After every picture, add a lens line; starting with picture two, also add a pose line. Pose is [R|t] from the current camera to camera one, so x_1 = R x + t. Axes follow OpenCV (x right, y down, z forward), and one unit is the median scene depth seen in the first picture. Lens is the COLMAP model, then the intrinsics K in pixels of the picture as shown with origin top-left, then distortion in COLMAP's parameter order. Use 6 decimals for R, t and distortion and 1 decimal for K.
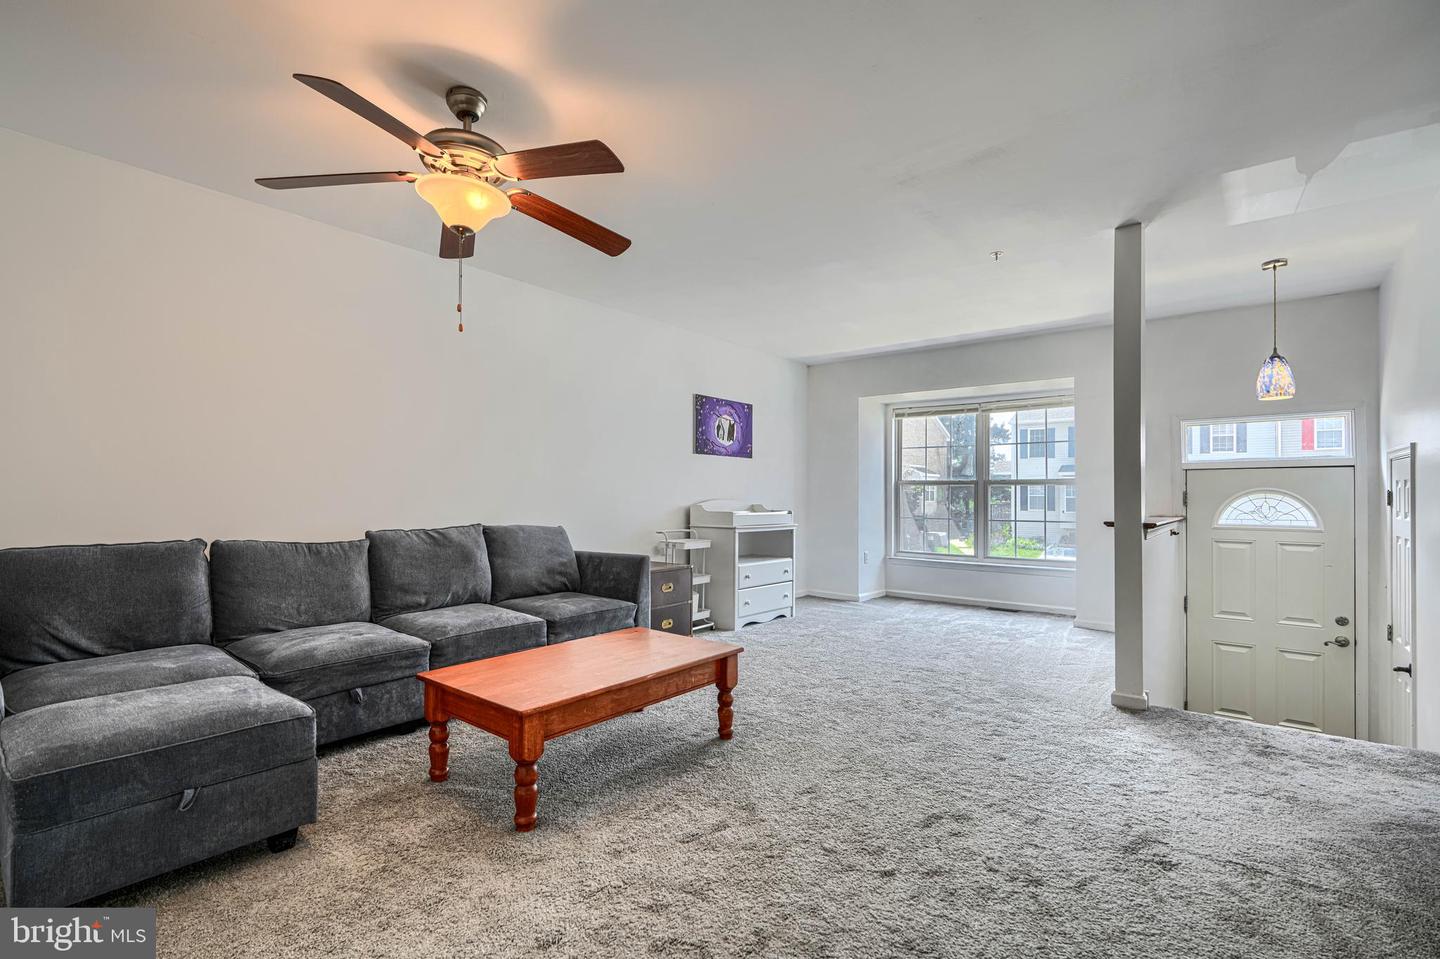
lens RADIAL K [[651.5, 0, 717.2], [0, 651.5, 496.5], [0, 0, 1]] dist [-0.003379, 0.001382]
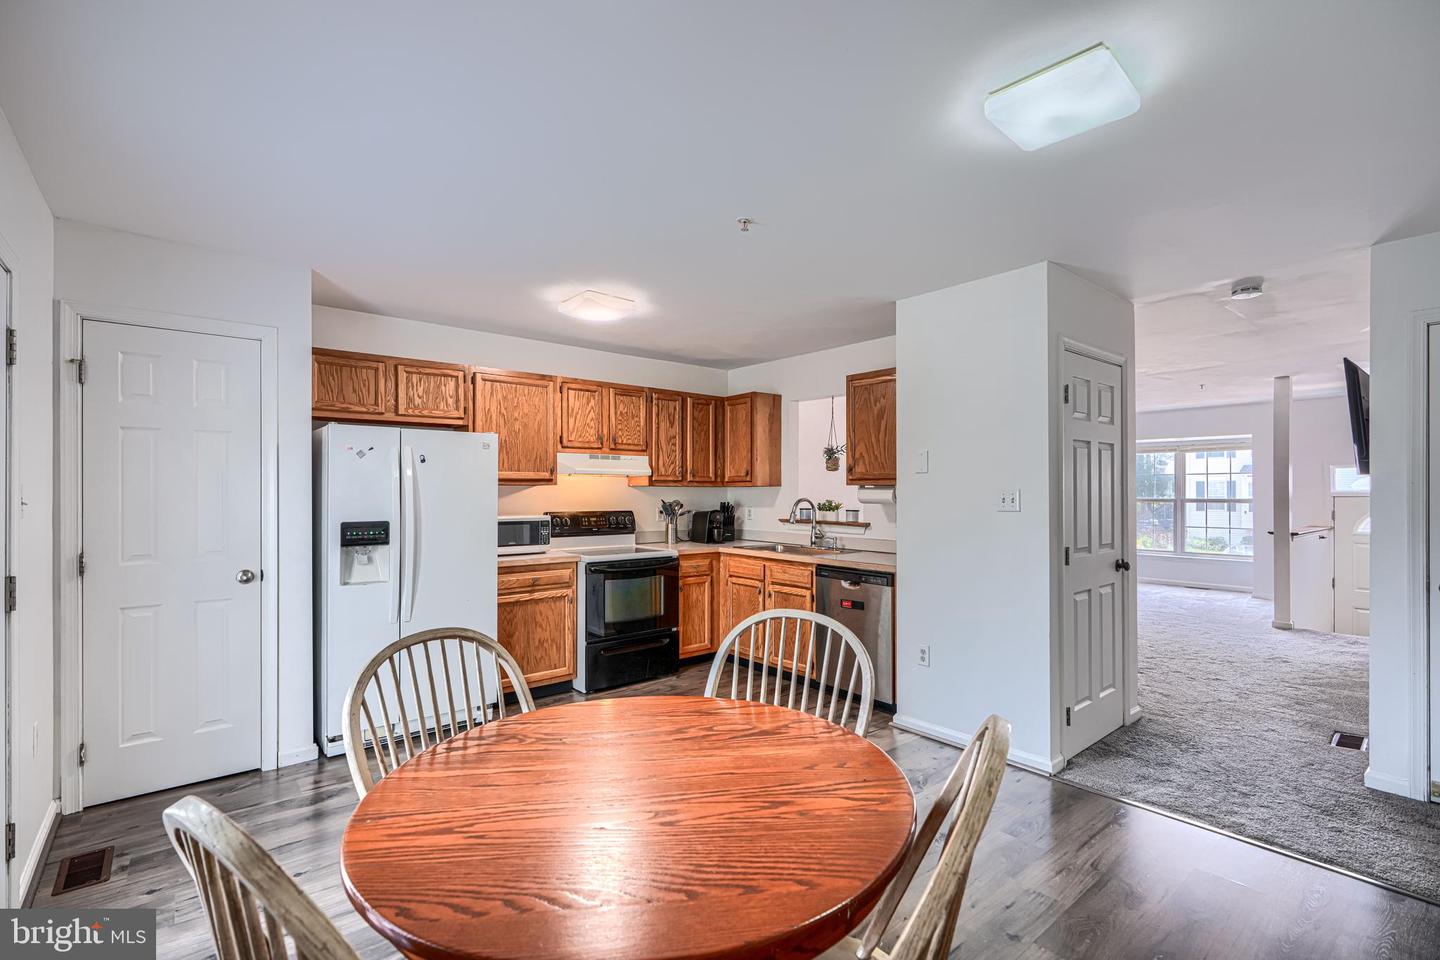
lens RADIAL K [[651.5, 0, 716.4], [0, 651.5, 488.0], [0, 0, 1]] dist [-0.003379, 0.001382]
pose [[0.981681, -0.001224, -0.190528, -0.568096], [0.000271, 0.999987, -0.005031, -0.072505], [0.190532, 0.004888, 0.981669, -1.066956]]
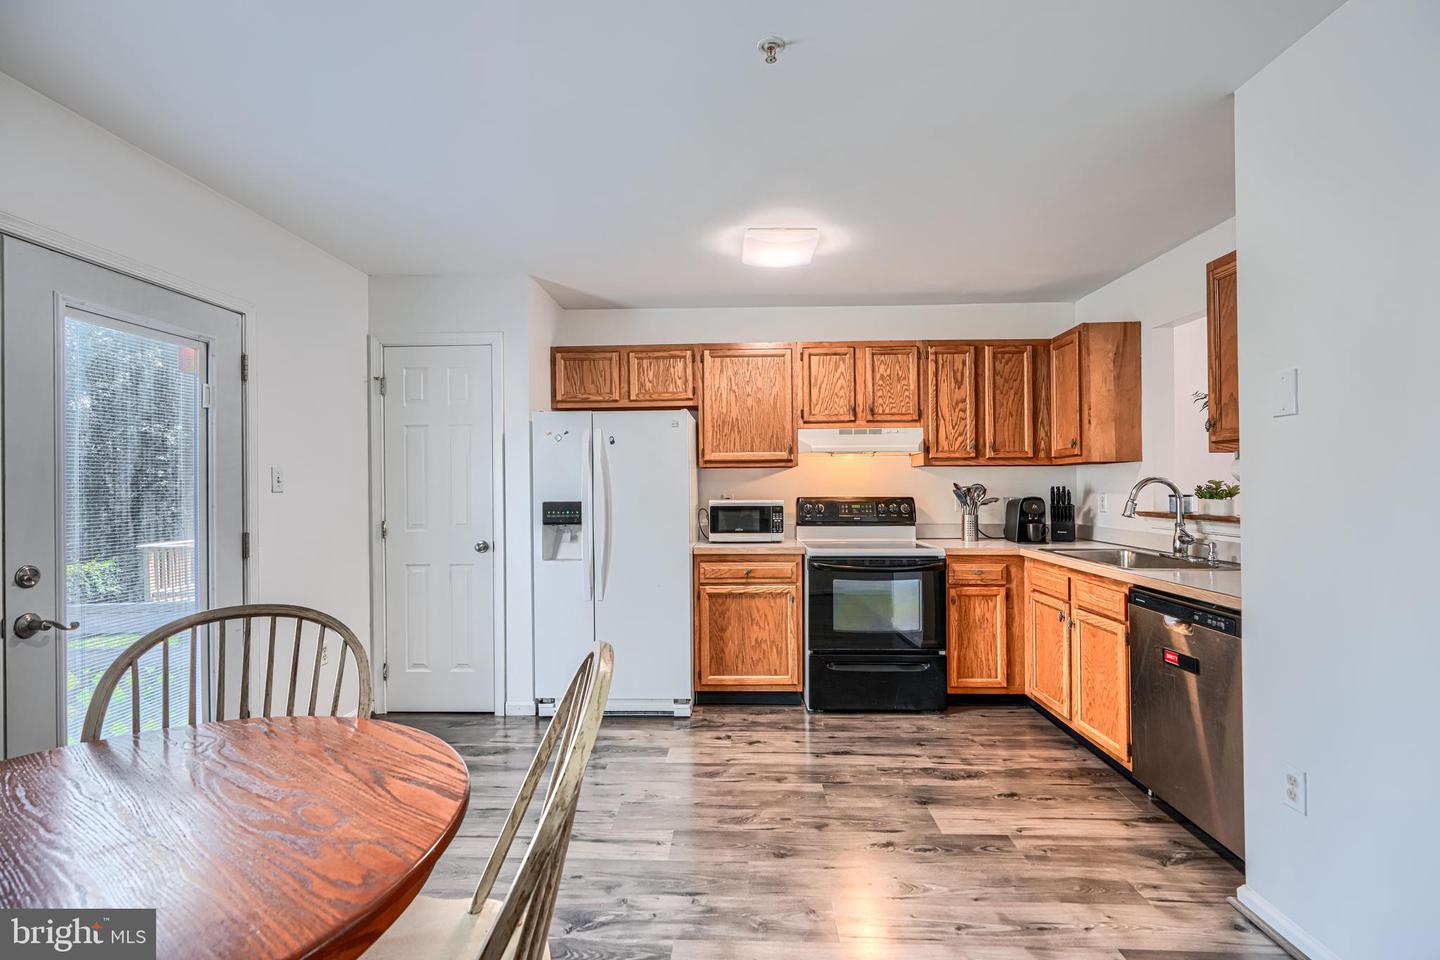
lens RADIAL K [[651.5, 0, 713.2], [0, 651.5, 479.0], [0, 0, 1]] dist [-0.003379, 0.001382]
pose [[0.603319, -0.014122, -0.797375, -0.321241], [0.007599, 0.999900, -0.011958, -0.050830], [0.797464, 0.001155, 0.603366, -0.675389]]
